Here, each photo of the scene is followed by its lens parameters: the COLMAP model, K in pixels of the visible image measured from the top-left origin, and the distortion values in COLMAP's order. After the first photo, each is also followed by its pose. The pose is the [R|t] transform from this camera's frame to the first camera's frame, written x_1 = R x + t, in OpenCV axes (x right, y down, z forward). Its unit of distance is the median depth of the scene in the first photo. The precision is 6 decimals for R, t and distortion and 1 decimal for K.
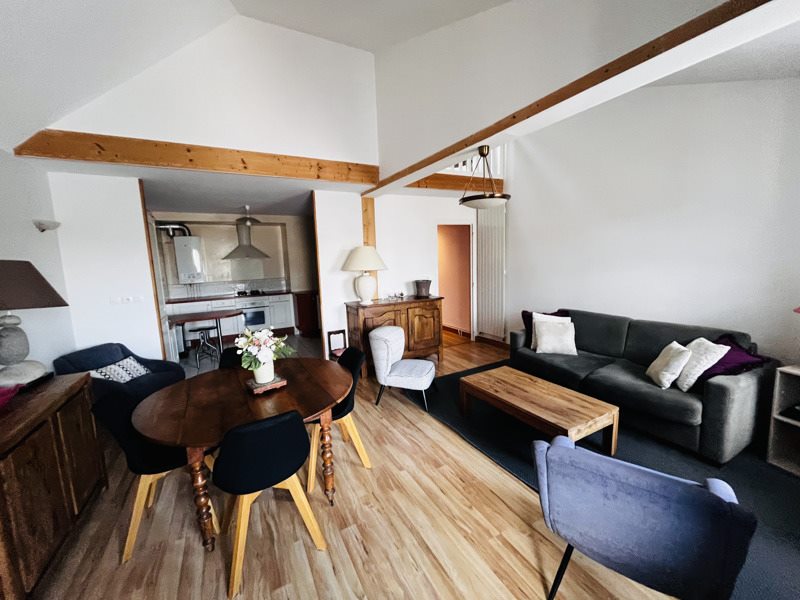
lens RADIAL K [[324.3, 0, 402.6], [0, 324.3, 299.8], [0, 0, 1]] dist [0.001667, 0.000008]
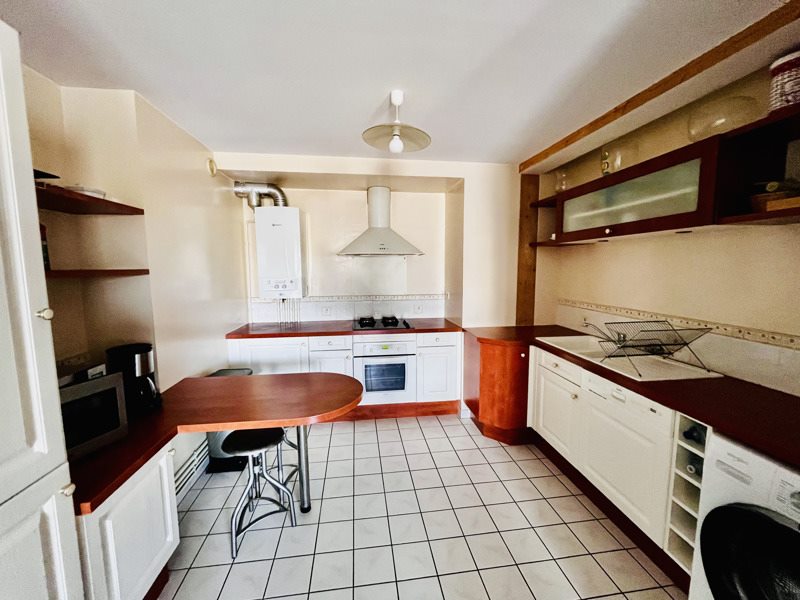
lens RADIAL K [[324.3, 0, 400.3], [0, 324.3, 301.4], [0, 0, 1]] dist [0.001667, 0.000008]
pose [[0.933013, 0.069825, -0.353003, -0.284131], [-0.076807, 0.997029, -0.005790, -0.056327], [0.351550, 0.032515, 0.935604, 0.573226]]
